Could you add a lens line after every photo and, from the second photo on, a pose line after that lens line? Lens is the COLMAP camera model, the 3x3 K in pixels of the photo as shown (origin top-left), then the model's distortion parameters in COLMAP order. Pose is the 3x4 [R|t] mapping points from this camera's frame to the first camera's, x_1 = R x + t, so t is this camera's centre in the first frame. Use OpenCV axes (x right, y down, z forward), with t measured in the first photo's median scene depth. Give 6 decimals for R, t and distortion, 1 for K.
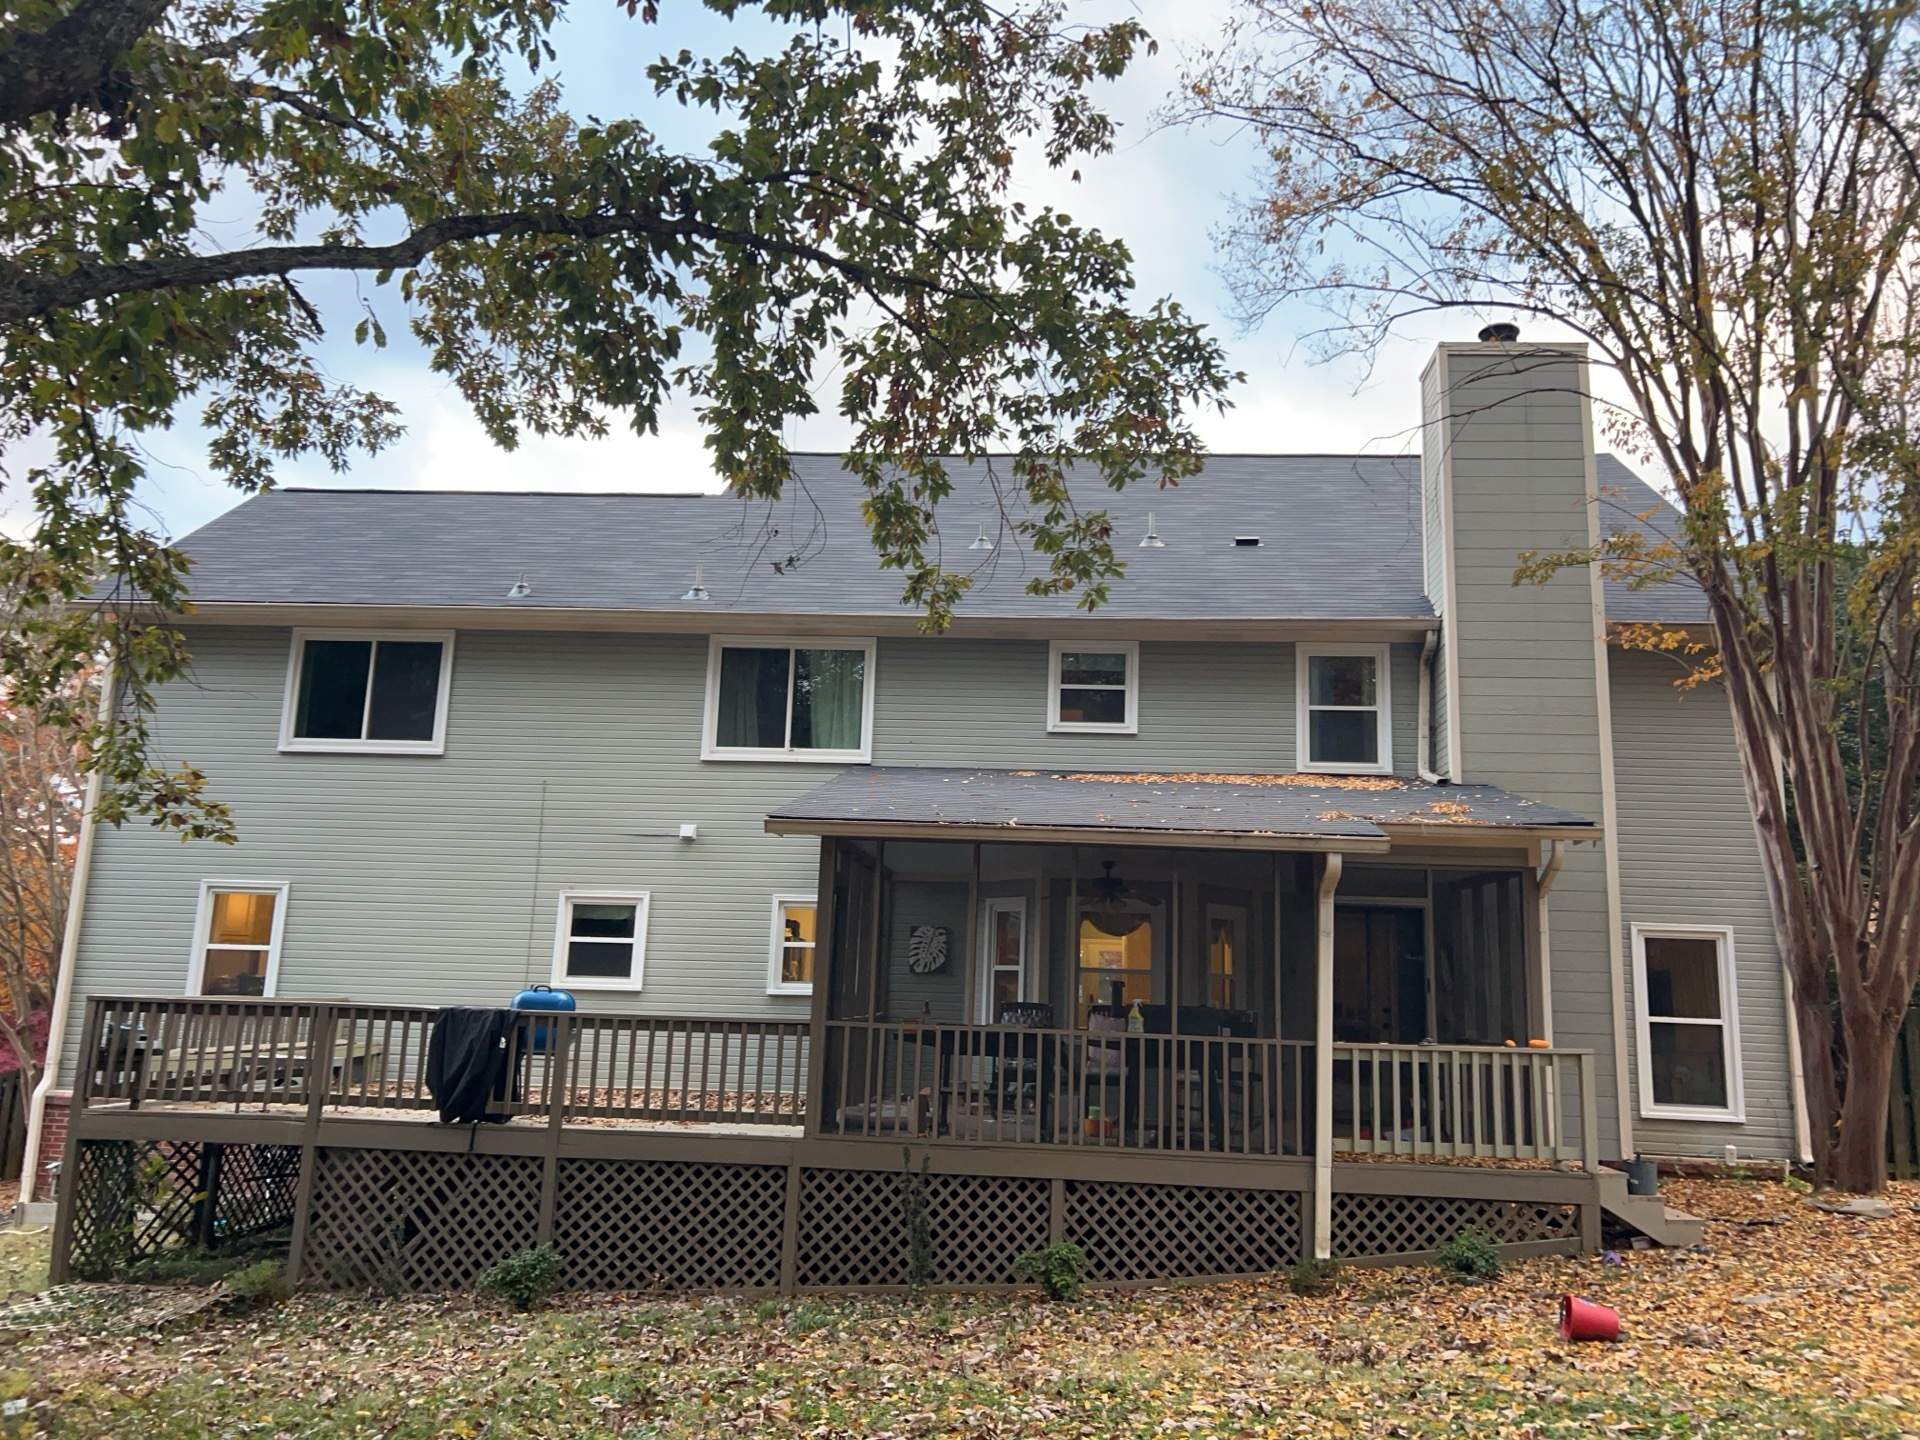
lens RADIAL K [[1431.3, 0, 960.0], [0, 1431.3, 720.0], [0, 0, 1]] dist [0.026279, -0.010022]
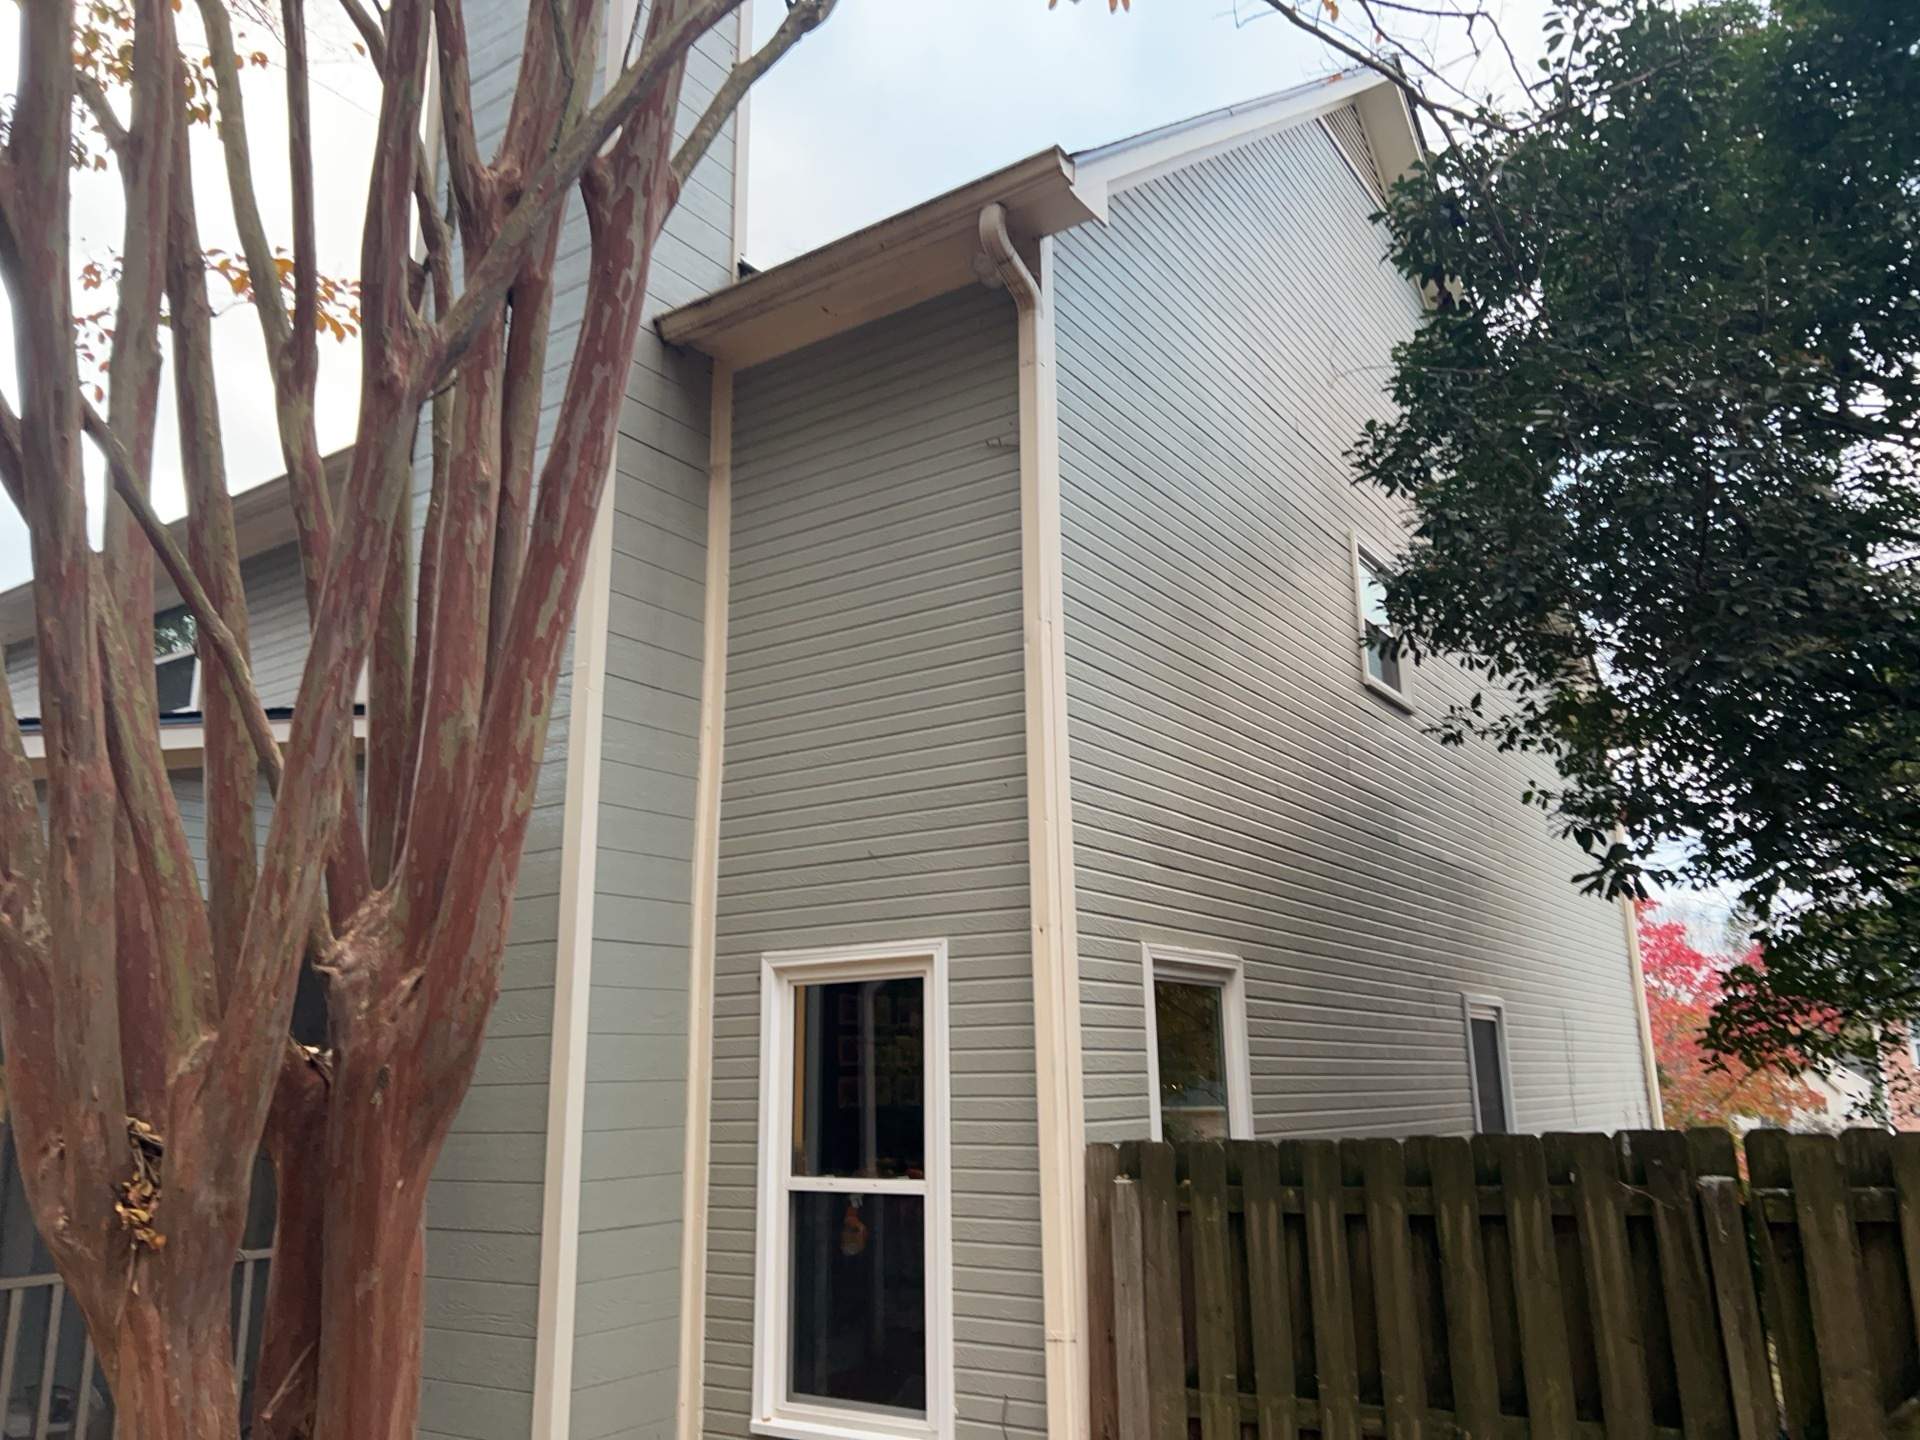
lens RADIAL K [[1431.3, 0, 960.0], [0, 1431.3, 720.0], [0, 0, 1]] dist [0.026279, -0.010022]
pose [[0.855657, -0.170556, -0.488632, 0.753040], [0.143750, 0.985310, -0.092197, 0.122420], [0.497179, 0.008648, 0.867605, 0.669851]]
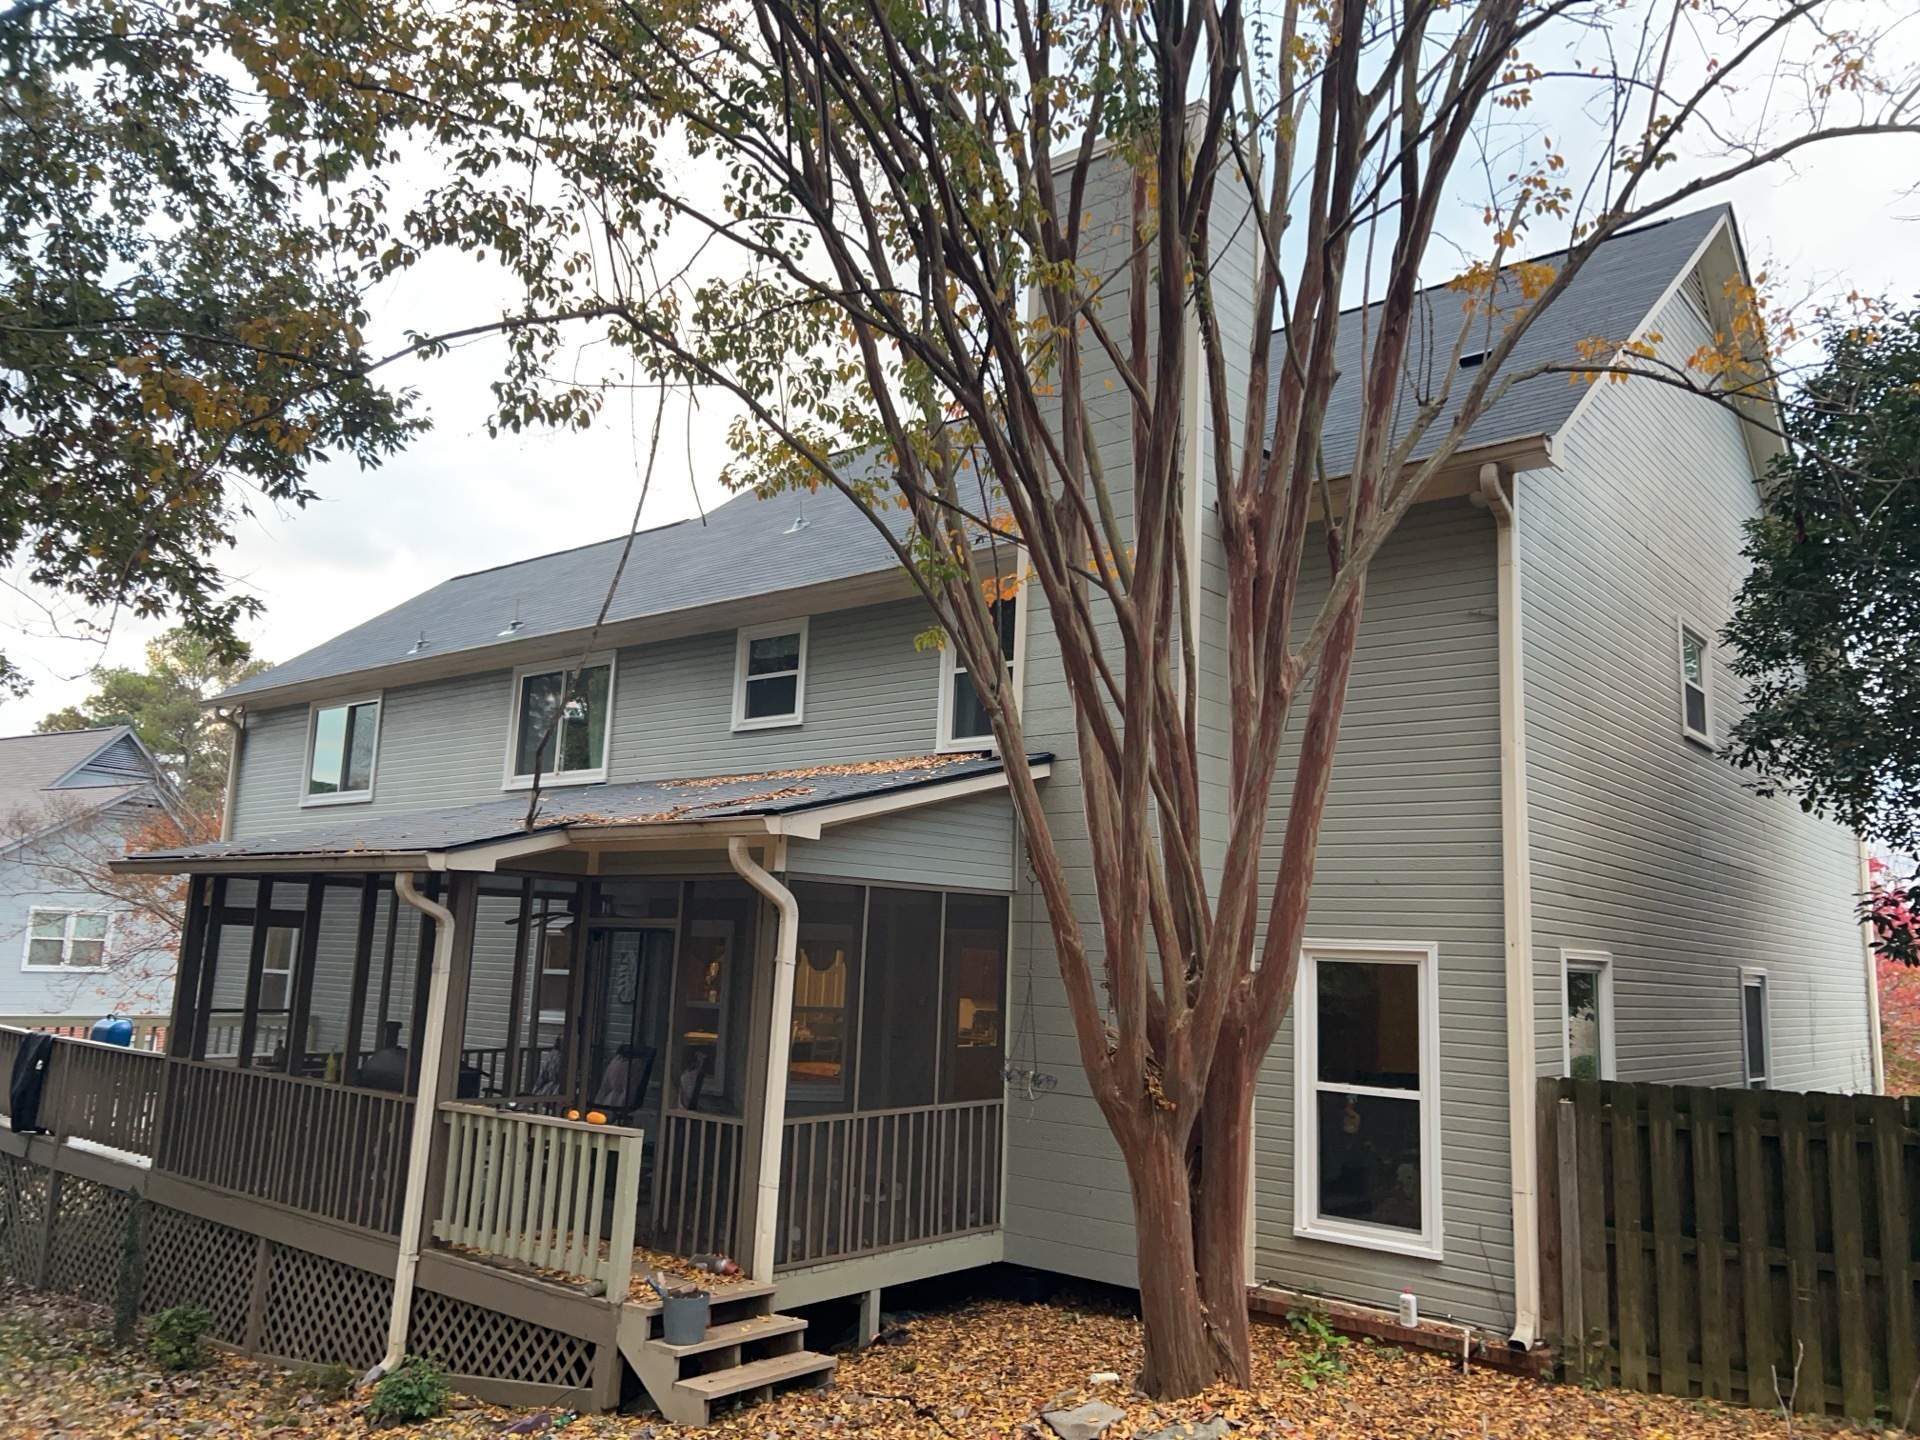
lens RADIAL K [[1431.3, 0, 960.0], [0, 1431.3, 720.0], [0, 0, 1]] dist [0.026279, -0.010022]
pose [[0.799543, -0.100123, -0.592205, 0.758865], [0.105162, 0.994113, -0.026092, 0.042303], [0.591331, -0.041415, 0.805365, 0.386973]]
